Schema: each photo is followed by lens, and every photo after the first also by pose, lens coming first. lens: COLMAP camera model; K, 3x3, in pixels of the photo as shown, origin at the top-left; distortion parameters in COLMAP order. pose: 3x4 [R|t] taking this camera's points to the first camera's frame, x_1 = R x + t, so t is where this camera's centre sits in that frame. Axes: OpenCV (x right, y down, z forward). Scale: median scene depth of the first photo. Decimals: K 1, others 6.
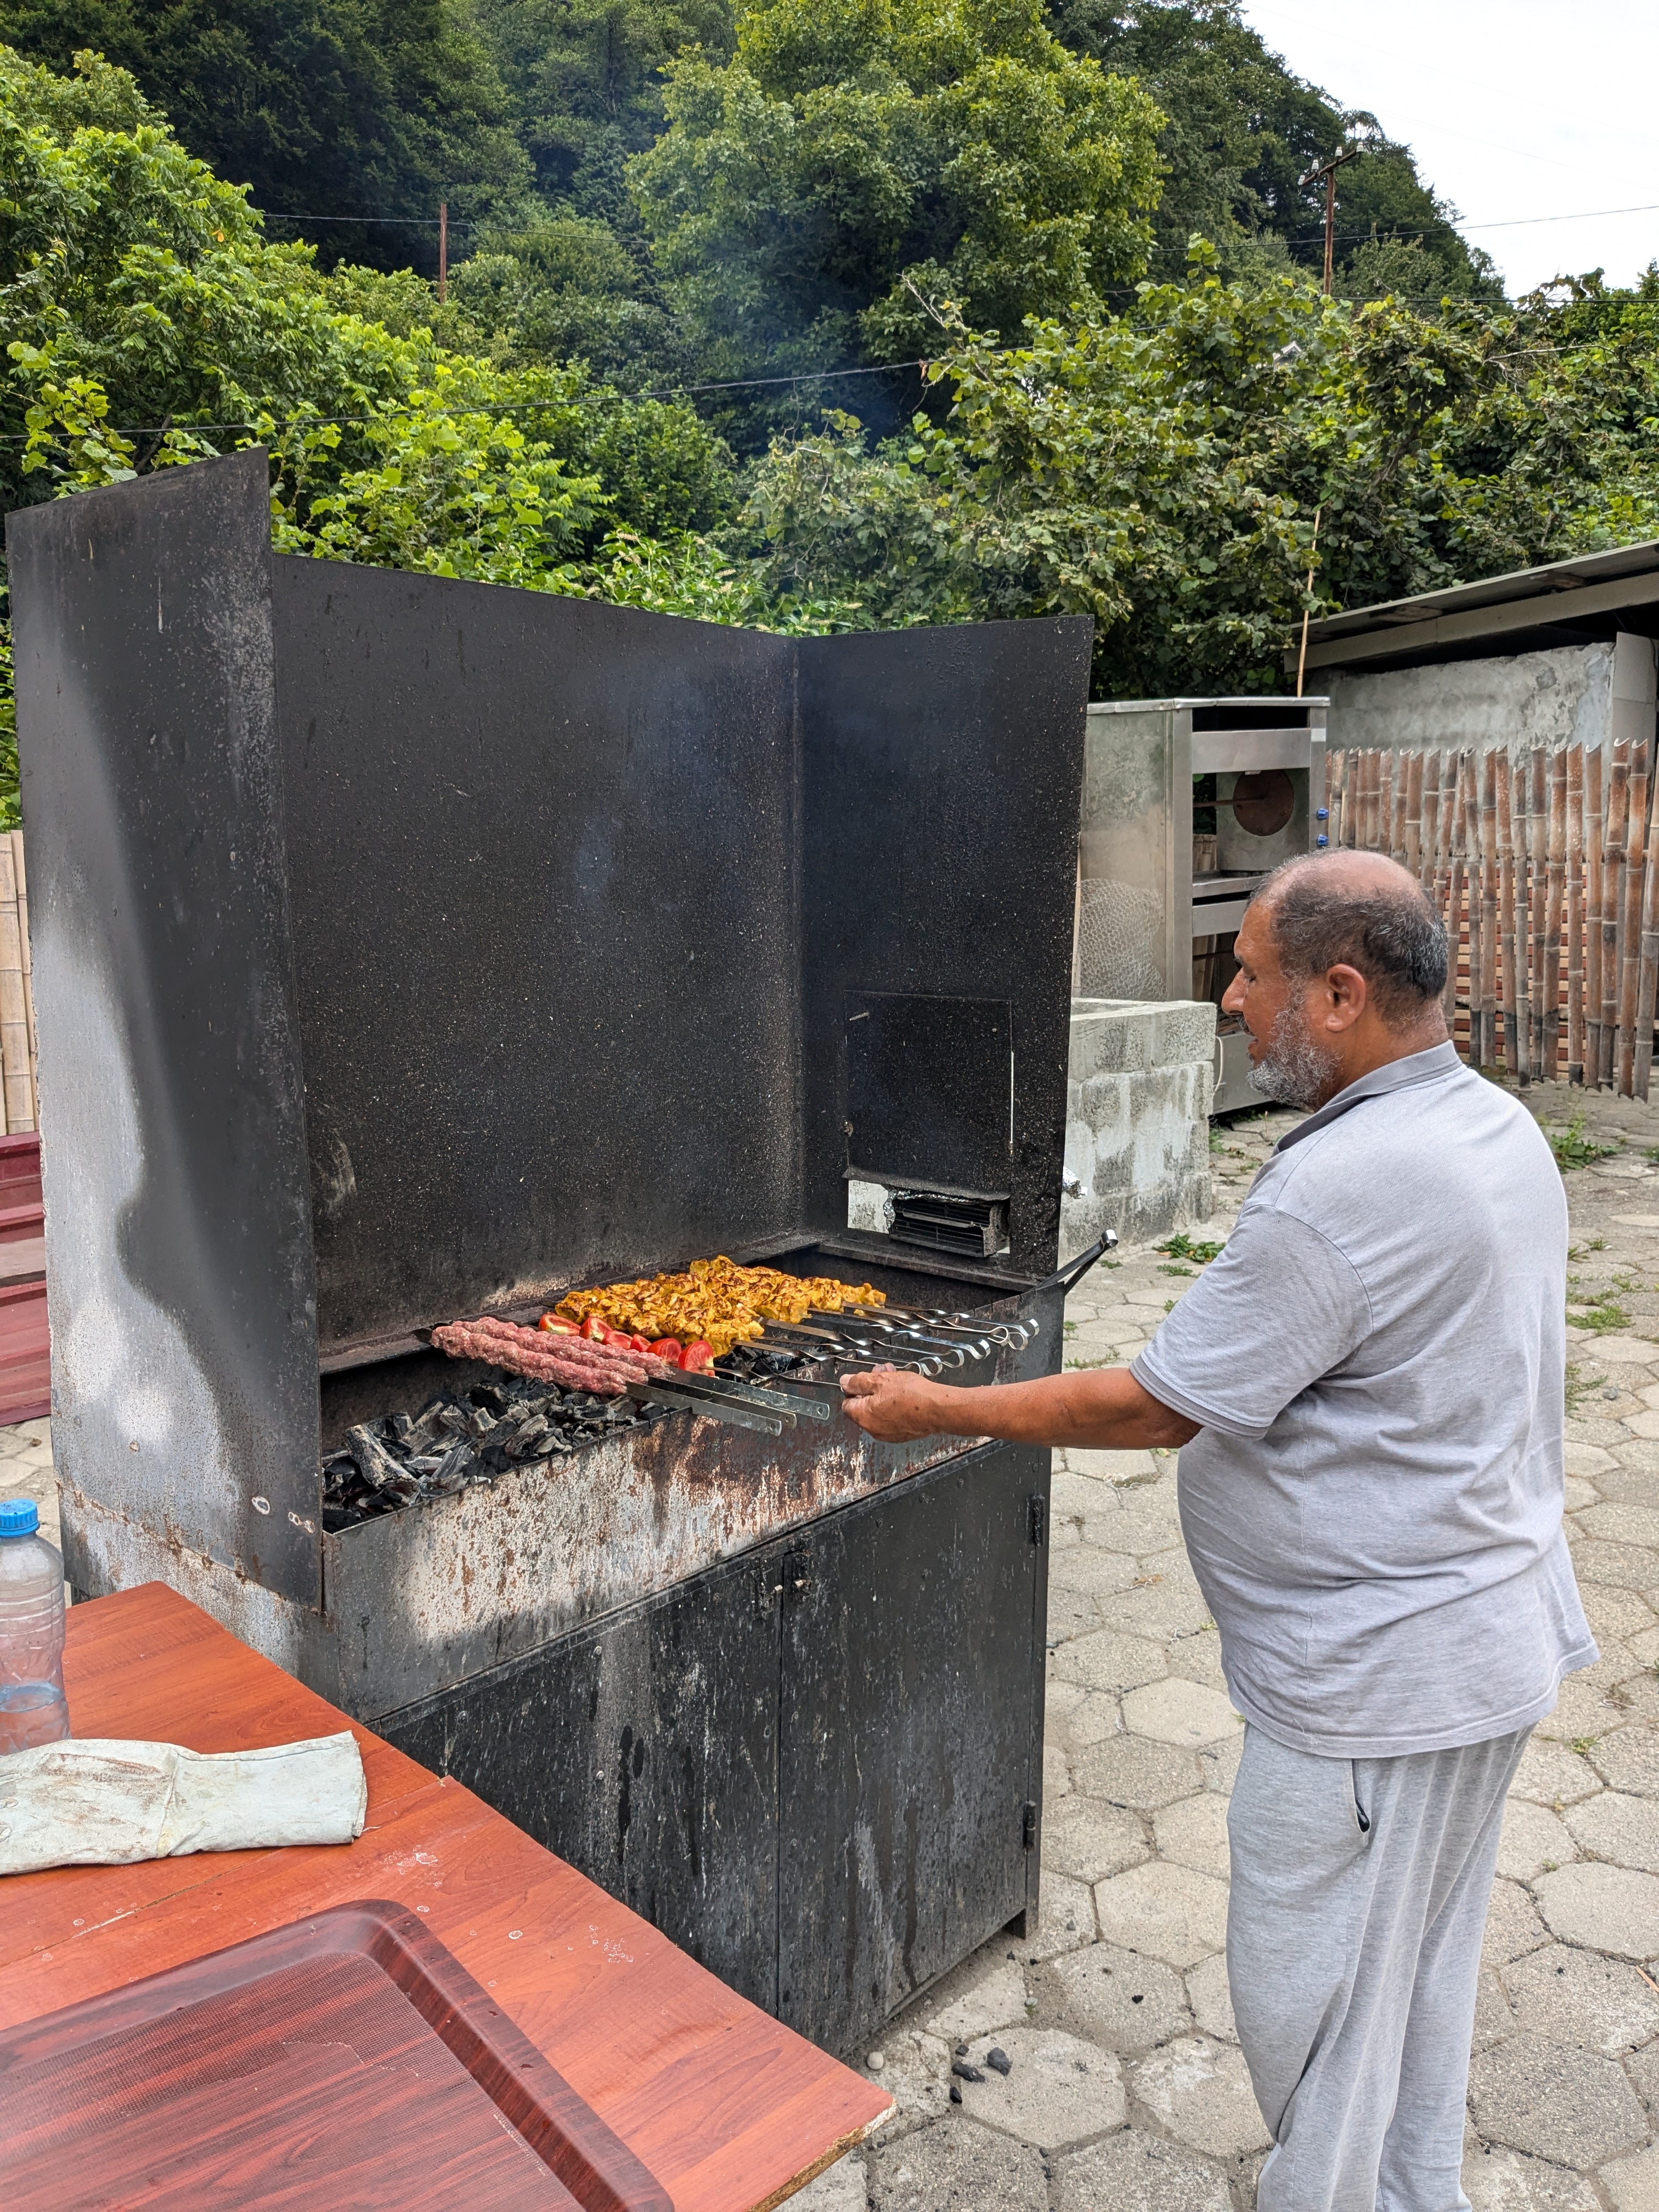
lens RADIAL K [[1716.9, 0, 829.5], [0, 1716.9, 1106.0], [0, 0, 1]] dist [-0.008696, -0.002170]
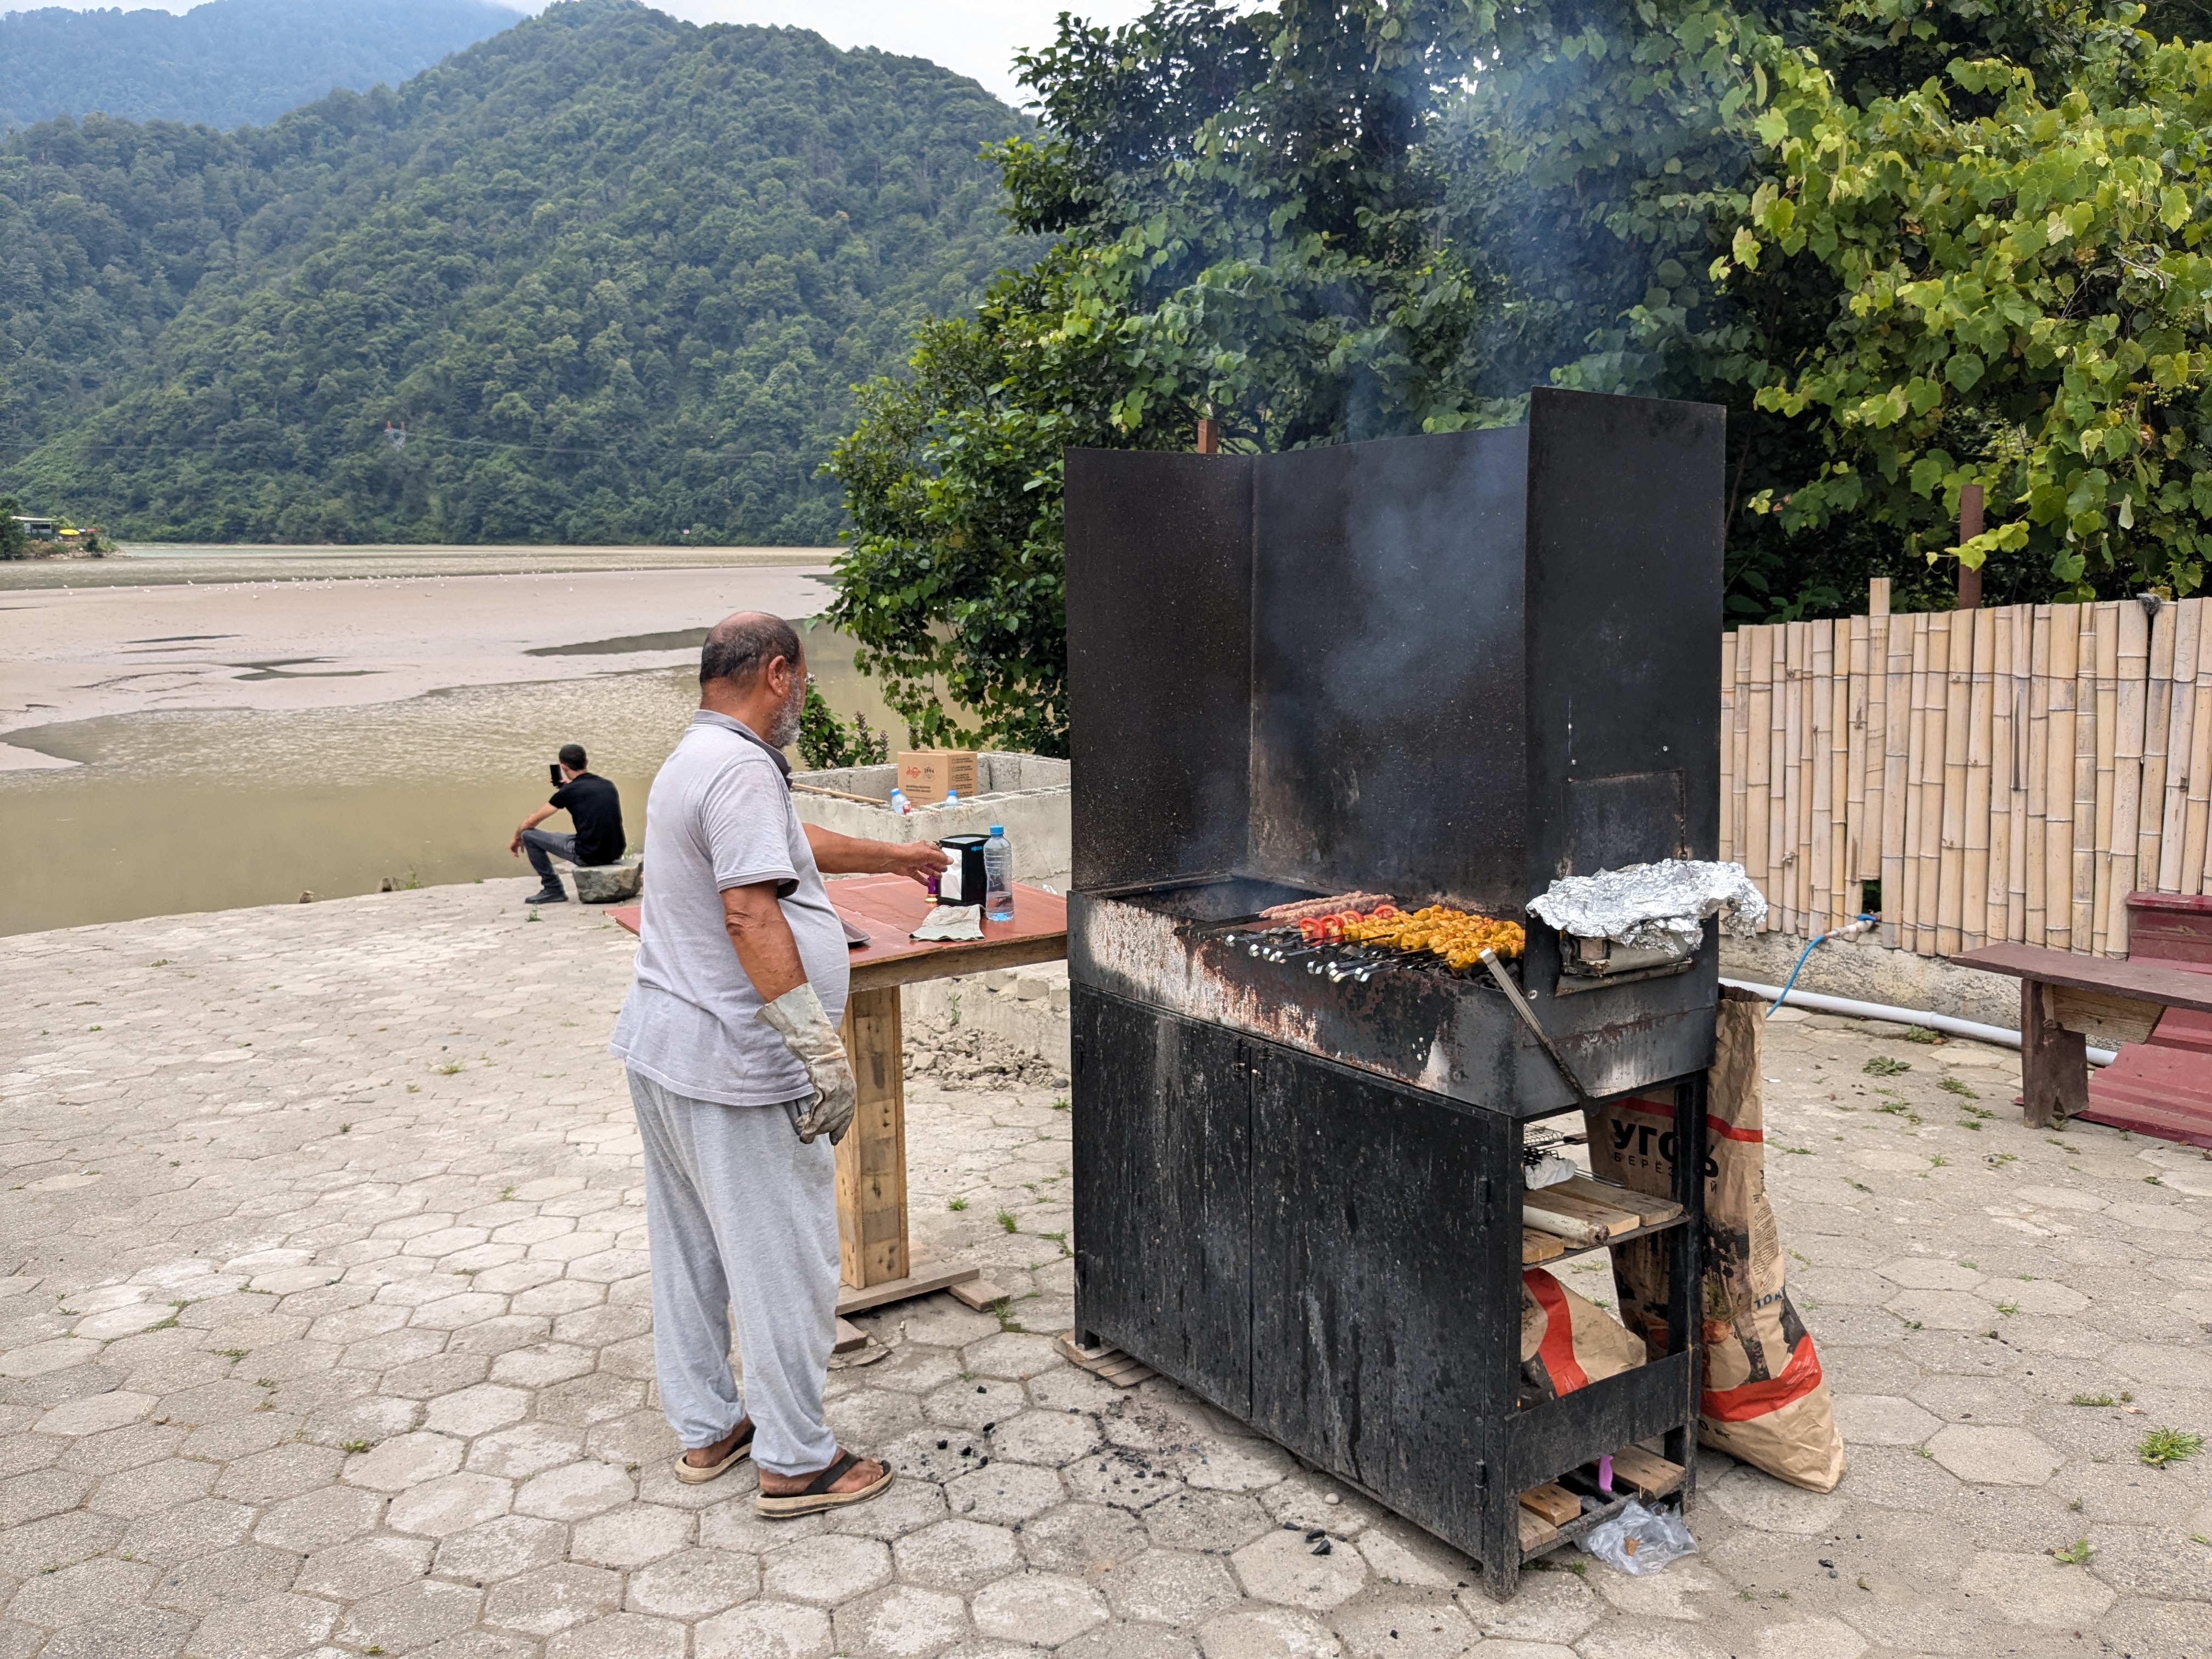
lens RADIAL K [[1807.5, 0, 1105.6], [0, 1807.5, 697.7], [0, 0, 1]] dist [-0.014000, -0.006106]
pose [[-0.257429, 0.057056, -0.964611, 1.548987], [-0.133254, 0.986622, 0.093920, -0.189319], [0.957065, 0.152716, -0.246382, 1.197336]]
